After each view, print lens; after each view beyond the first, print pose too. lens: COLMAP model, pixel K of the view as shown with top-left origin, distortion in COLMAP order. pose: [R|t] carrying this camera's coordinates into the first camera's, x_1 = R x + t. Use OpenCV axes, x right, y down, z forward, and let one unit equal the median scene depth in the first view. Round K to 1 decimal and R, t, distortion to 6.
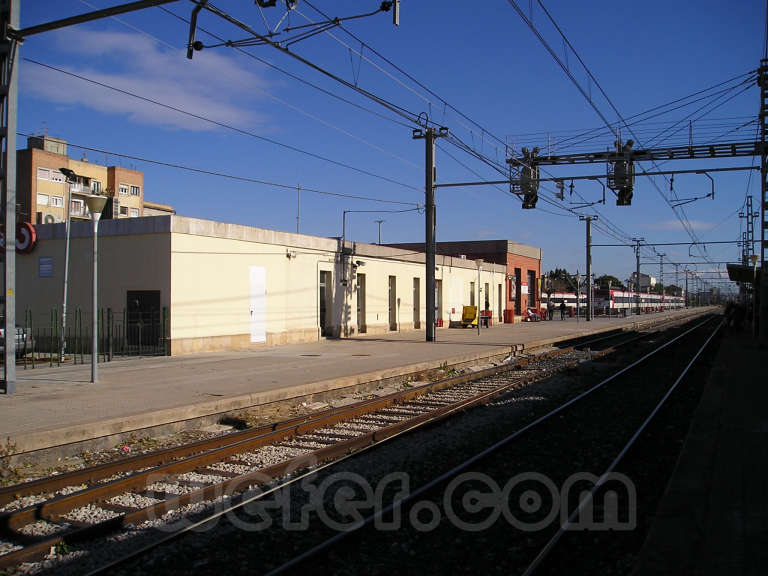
lens RADIAL K [[786.6, 0, 398.8], [0, 786.6, 290.0], [0, 0, 1]] dist [-0.140362, 0.106832]
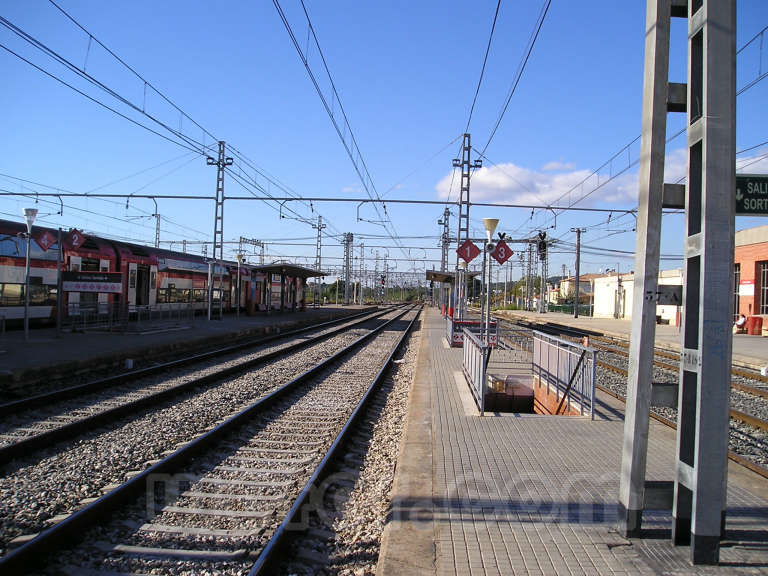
lens RADIAL K [[786.6, 0, 398.8], [0, 786.6, 290.0], [0, 0, 1]] dist [-0.140362, 0.106832]
pose [[-0.928410, -0.030206, -0.370329, 0.786462], [-0.023270, 0.999460, -0.023184, 0.025935], [0.370829, -0.012906, -0.928611, 1.663299]]
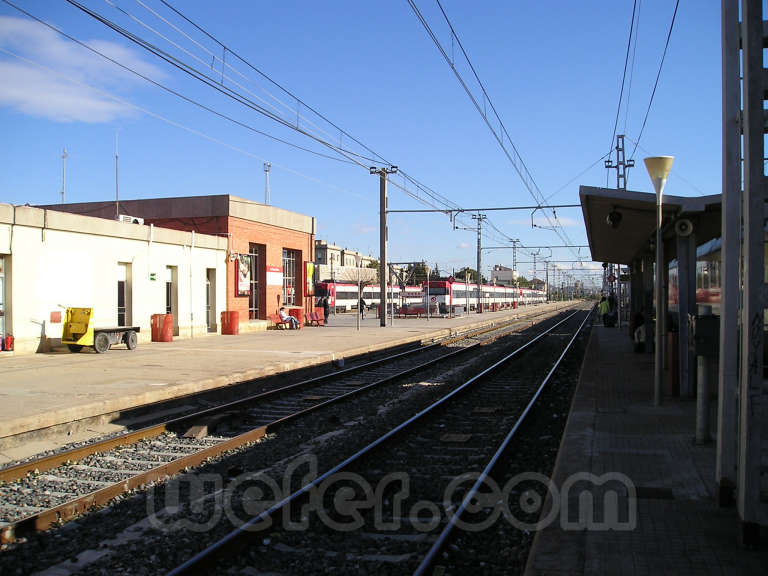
lens RADIAL K [[793.4, 0, 406.7], [0, 793.4, 287.8], [0, 0, 1]] dist [-0.062790, -0.013941]
pose [[0.984938, -0.005564, 0.172820, 0.165602], [0.005099, 0.999982, 0.003131, 0.005798], [-0.172834, -0.002202, 0.984948, 0.379770]]
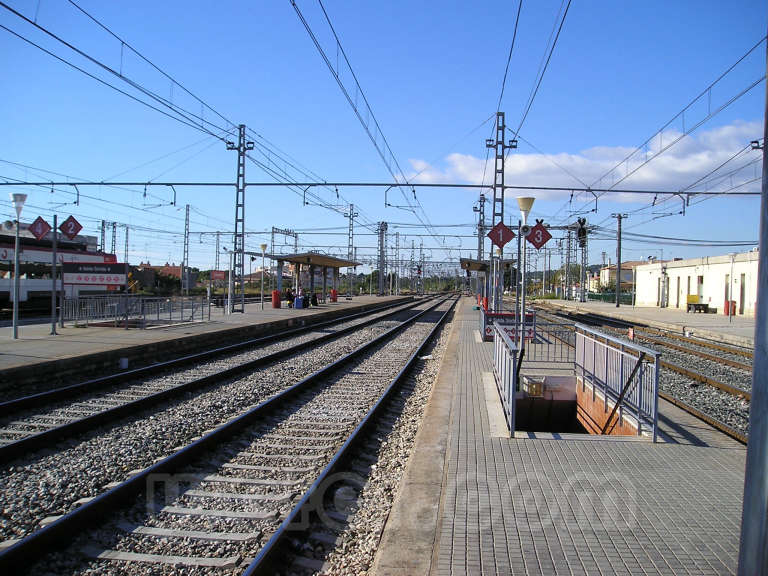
lens RADIAL K [[786.6, 0, 398.8], [0, 786.6, 290.0], [0, 0, 1]] dist [-0.140362, 0.106832]
pose [[-0.945457, -0.017864, -0.325258, 0.766723], [-0.015615, 0.999833, -0.009526, 0.025365], [0.325374, -0.003927, -0.945577, 1.629384]]
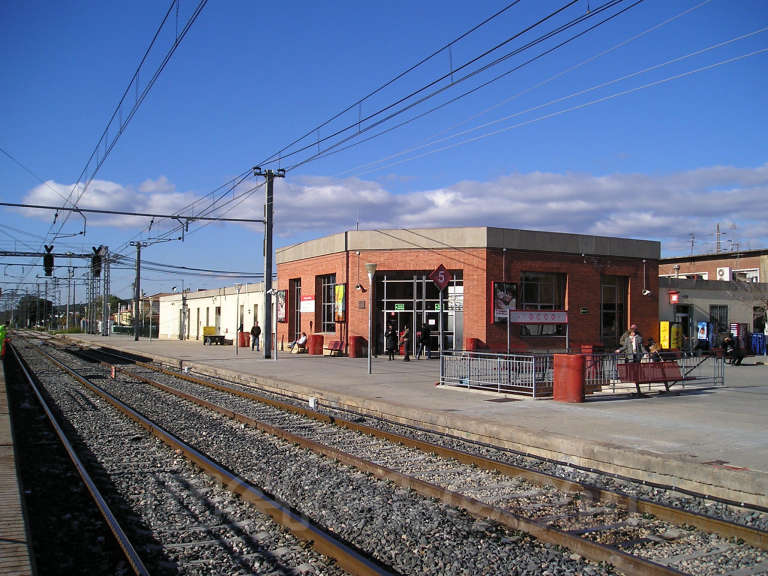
lens RADIAL K [[786.6, 0, 398.8], [0, 786.6, 290.0], [0, 0, 1]] dist [-0.140362, 0.106832]
pose [[-0.620292, -0.036544, -0.783519, 0.702974], [0.008123, 0.998561, -0.053005, 0.024357], [0.784329, -0.039243, -0.619103, 1.602626]]
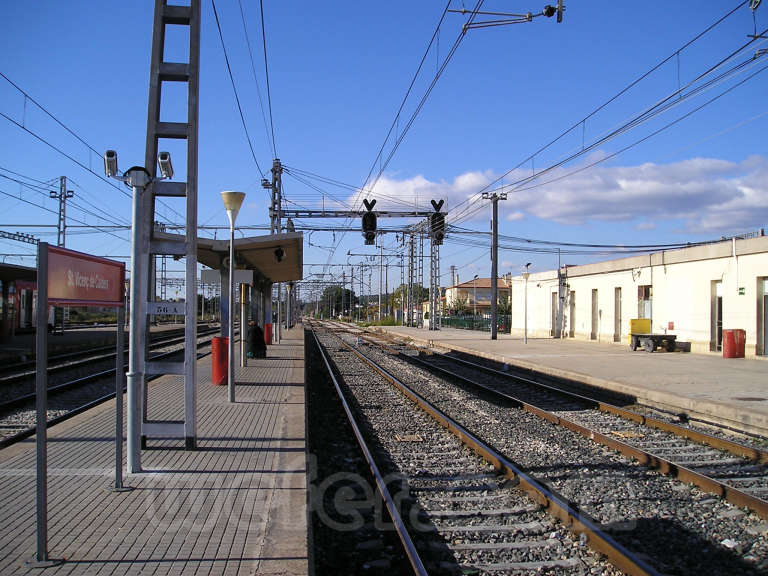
lens RADIAL K [[793.4, 0, 406.7], [0, 793.4, 287.8], [0, 0, 1]] dist [-0.062790, -0.013941]
pose [[-0.854325, -0.021595, -0.519290, 0.523046], [0.001835, 0.999005, -0.044564, 0.018935], [0.519735, -0.039025, -0.853436, 1.205247]]
